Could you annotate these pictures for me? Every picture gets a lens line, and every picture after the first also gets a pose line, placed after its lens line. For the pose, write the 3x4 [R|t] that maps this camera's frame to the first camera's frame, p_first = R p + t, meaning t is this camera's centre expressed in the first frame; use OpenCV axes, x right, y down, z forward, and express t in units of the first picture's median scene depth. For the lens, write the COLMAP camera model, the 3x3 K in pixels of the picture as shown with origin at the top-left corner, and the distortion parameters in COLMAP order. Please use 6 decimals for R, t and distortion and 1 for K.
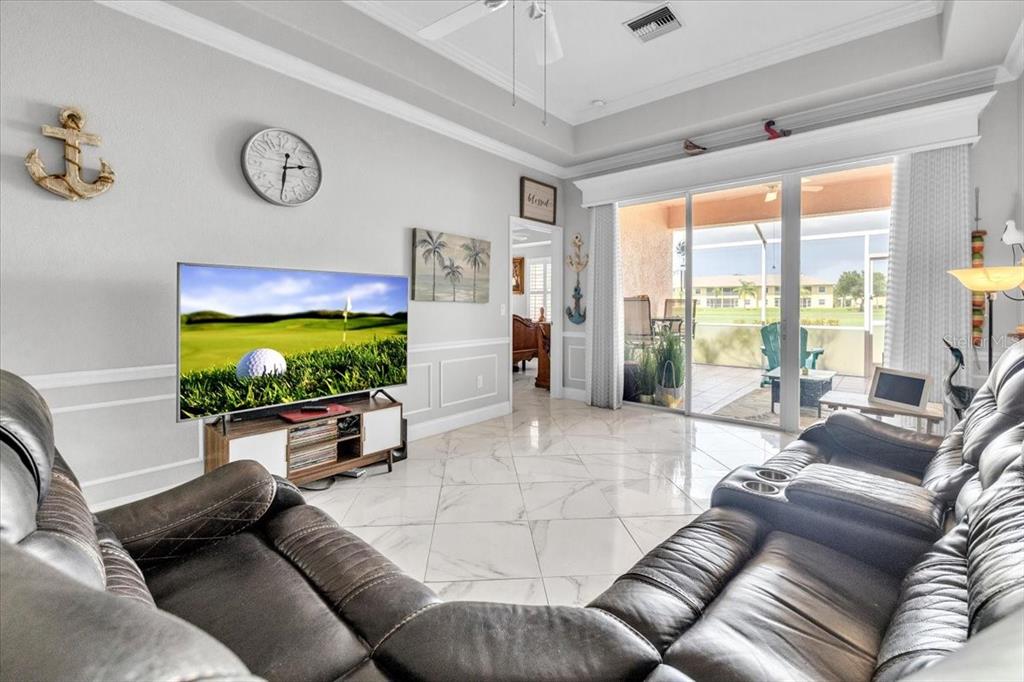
lens RADIAL K [[438.7, 0, 508.8], [0, 438.7, 308.5], [0, 0, 1]] dist [-0.011829, 0.000821]
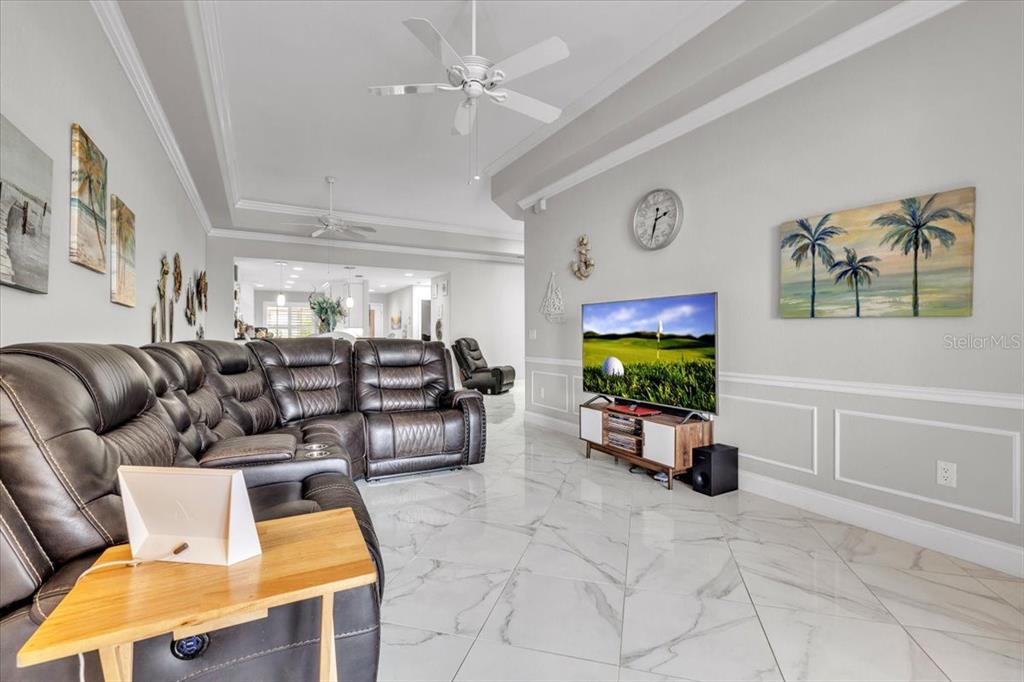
lens RADIAL K [[438.7, 0, 494.4], [0, 438.7, 337.1], [0, 0, 1]] dist [-0.011829, 0.000821]
pose [[-0.366727, 0.006716, -0.930304, 0.791435], [-0.003814, 0.999955, 0.008722, 0.011014], [0.930321, 0.006747, -0.366685, 0.954669]]
